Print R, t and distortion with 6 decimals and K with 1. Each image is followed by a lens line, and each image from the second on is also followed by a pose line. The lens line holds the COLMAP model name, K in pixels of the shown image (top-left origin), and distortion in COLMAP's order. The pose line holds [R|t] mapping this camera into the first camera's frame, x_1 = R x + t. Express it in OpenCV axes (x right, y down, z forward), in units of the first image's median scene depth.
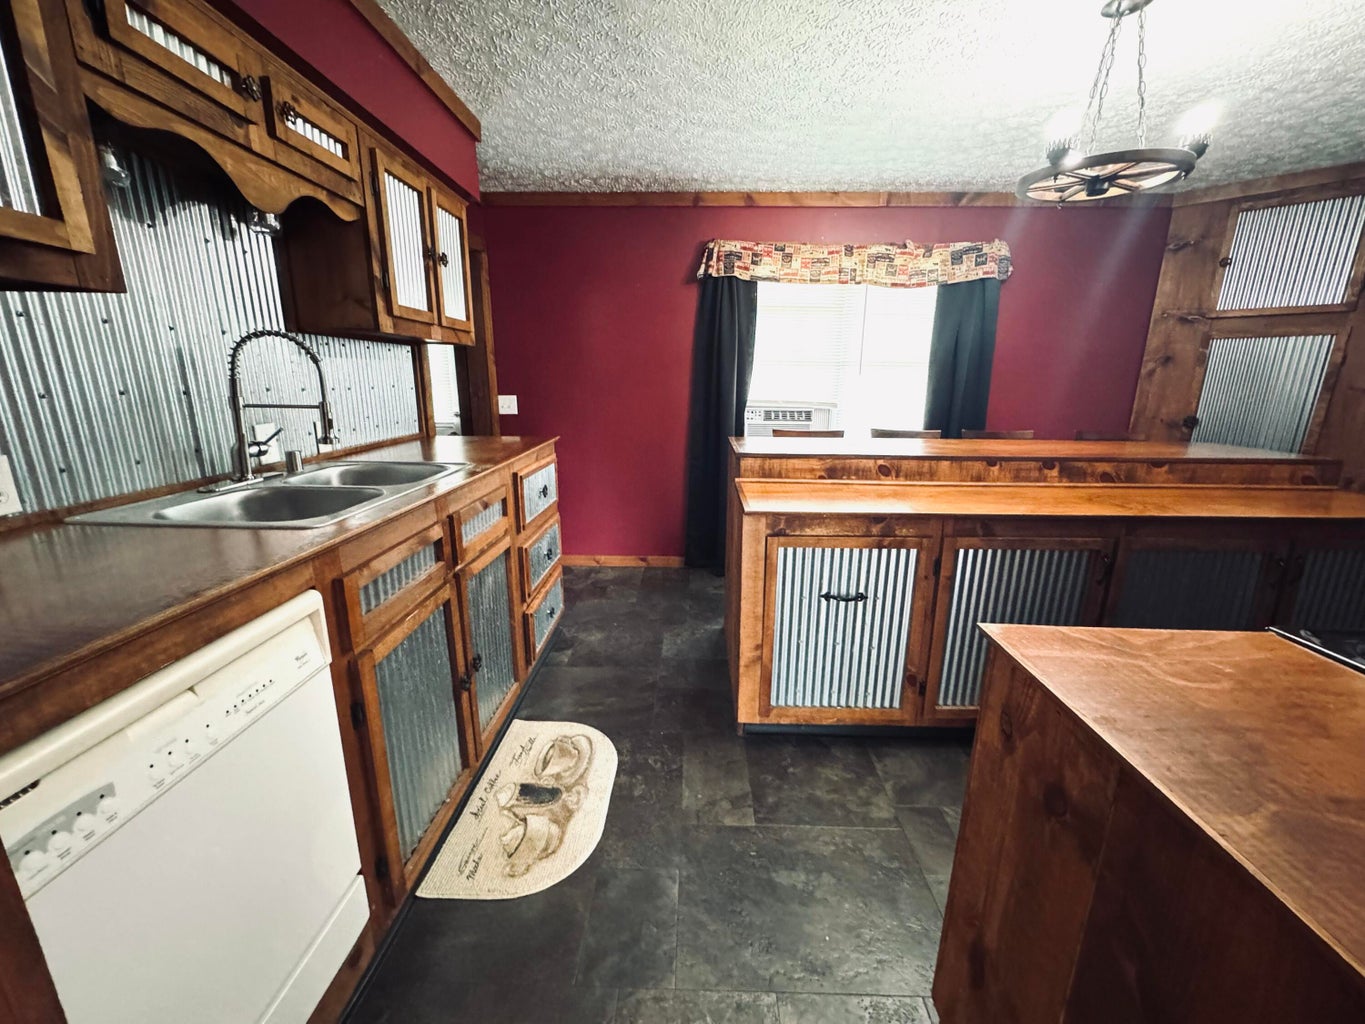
lens RADIAL K [[540.5, 0, 683.3], [0, 540.5, 508.9], [0, 0, 1]] dist [-0.002853, -0.000181]
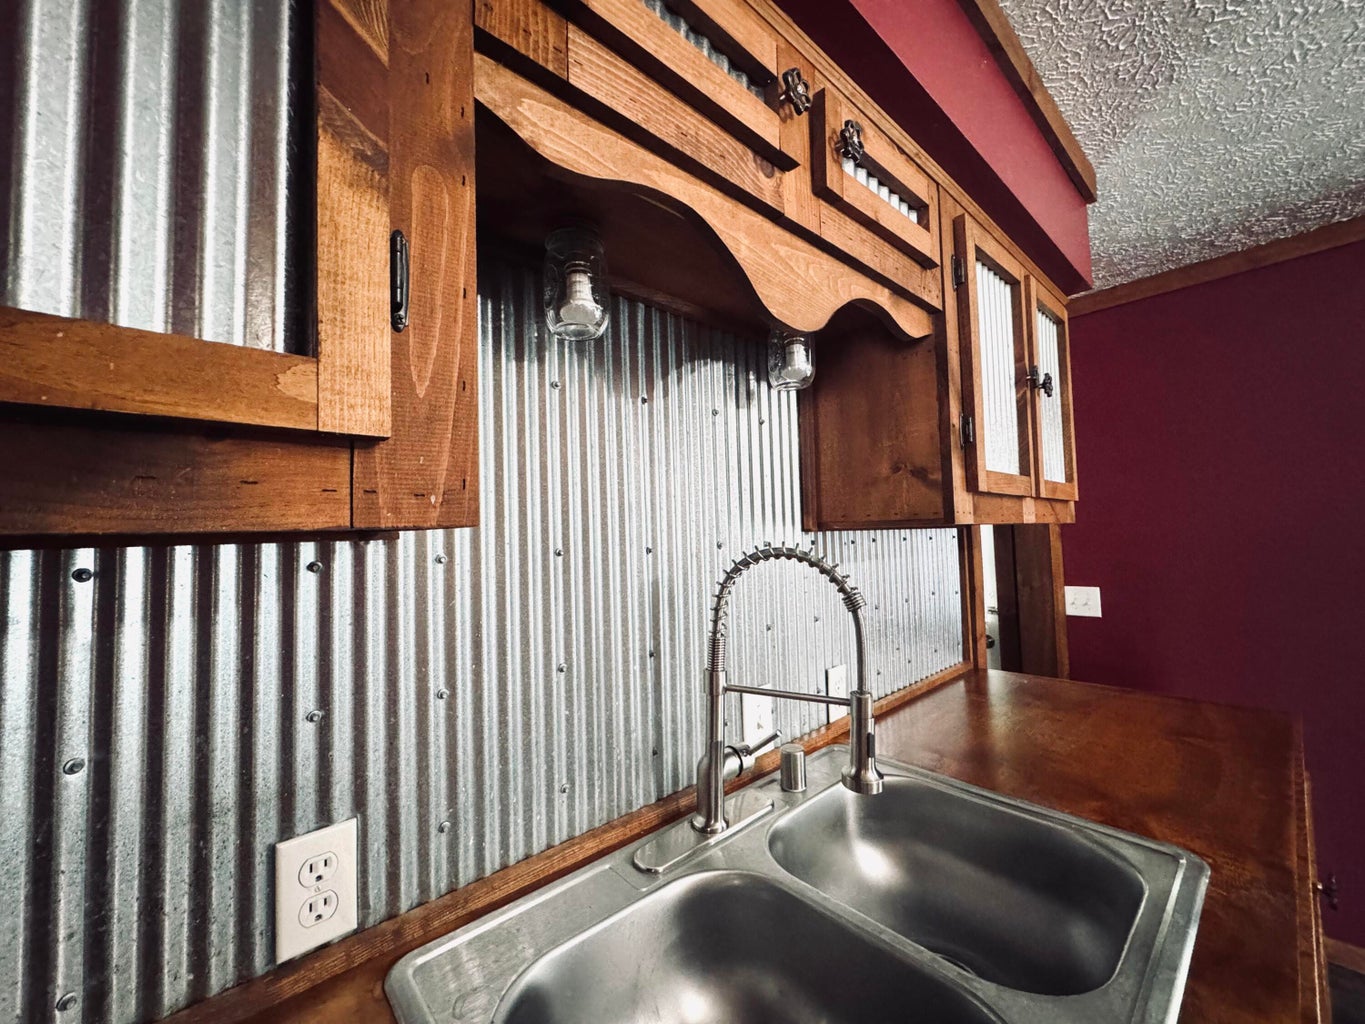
lens RADIAL K [[543.6, 0, 684.5], [0, 543.6, 510.8], [0, 0, 1]] dist [-0.002637, 0.000211]
pose [[0.683723, -0.063549, -0.726969, -0.343930], [-0.139060, 0.966600, -0.215285, -0.184314], [0.716369, 0.248287, 0.652050, 0.450533]]
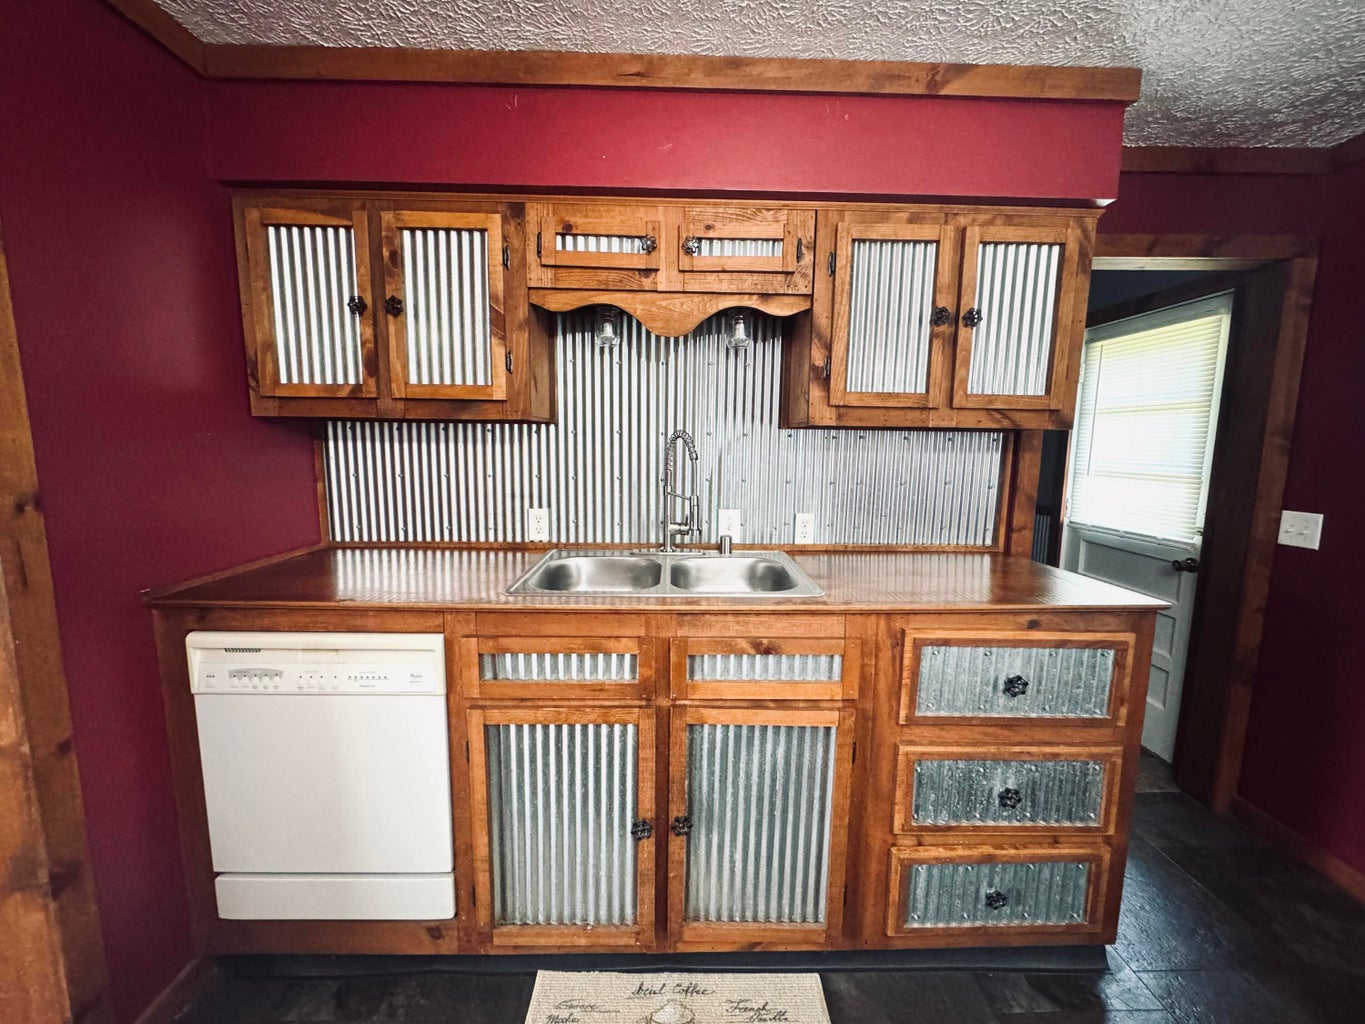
lens RADIAL K [[540.5, 0, 683.3], [0, 540.5, 508.9], [0, 0, 1]] dist [-0.002853, -0.000181]
pose [[0.048787, 0.118187, -0.991792, 0.319326], [-0.251414, 0.962456, 0.102323, -0.224435], [0.966649, 0.244359, 0.076669, 0.731536]]
